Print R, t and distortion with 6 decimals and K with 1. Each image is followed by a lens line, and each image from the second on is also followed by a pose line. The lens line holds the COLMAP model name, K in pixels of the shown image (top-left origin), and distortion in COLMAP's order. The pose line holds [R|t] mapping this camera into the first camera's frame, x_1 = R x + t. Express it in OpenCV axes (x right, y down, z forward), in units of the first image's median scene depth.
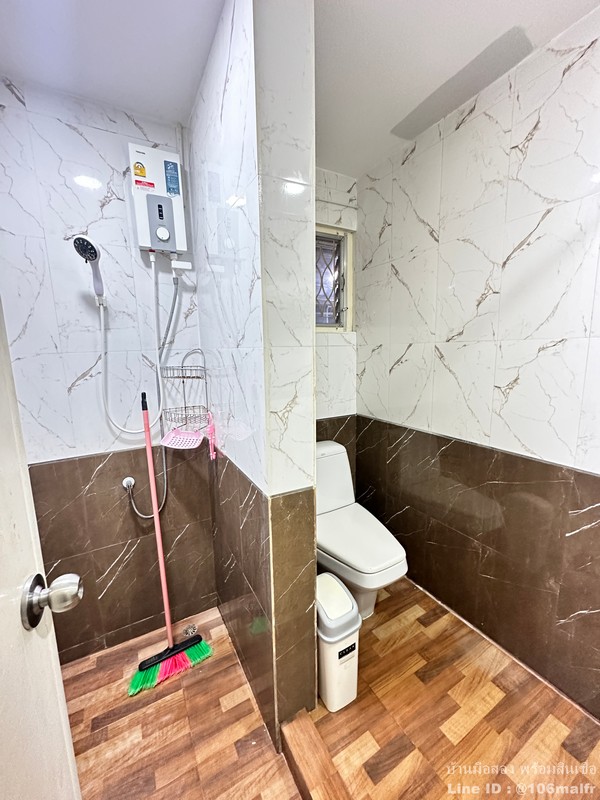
lens RADIAL K [[319.2, 0, 302.1], [0, 319.2, 401.0], [0, 0, 1]] dist [-0.003793, -0.000794]
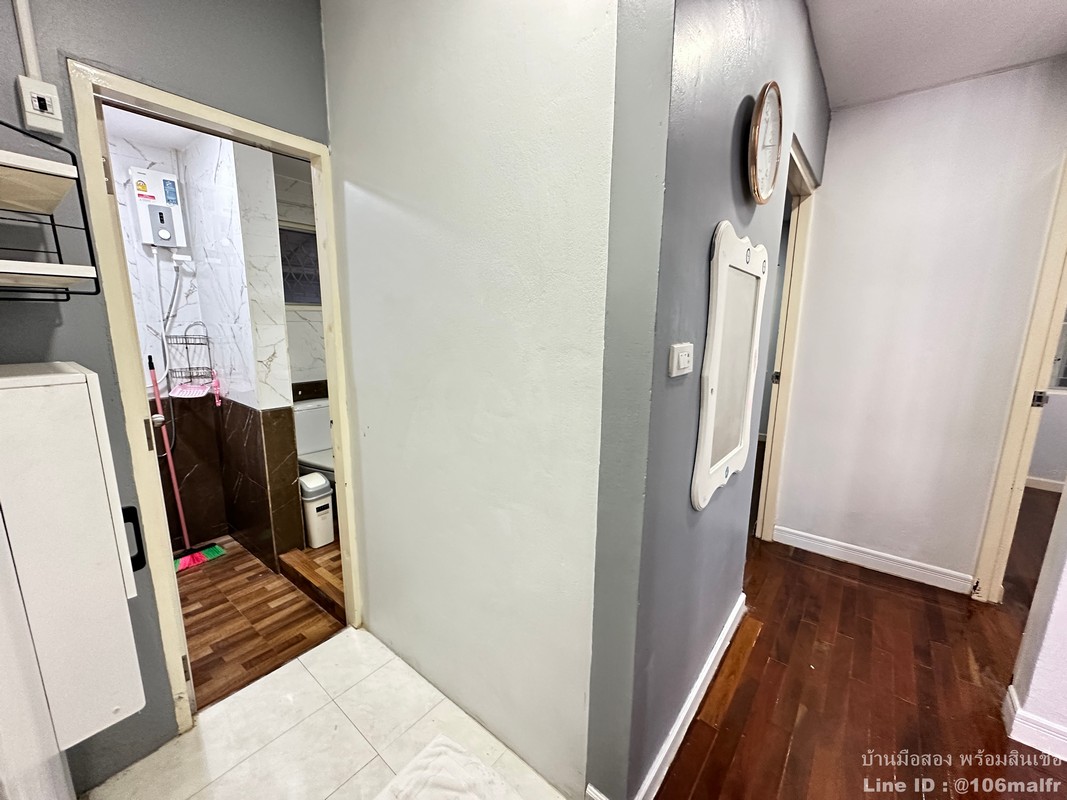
lens RADIAL K [[425.8, 0, 533.7], [0, 425.8, 400.4], [0, 0, 1]] dist [-0.003793, -0.000794]
pose [[0.924485, -0.040910, 0.379016, 0.265216], [0.030094, 0.998954, 0.034420, 0.139574], [-0.380028, -0.020415, 0.924750, -1.140124]]
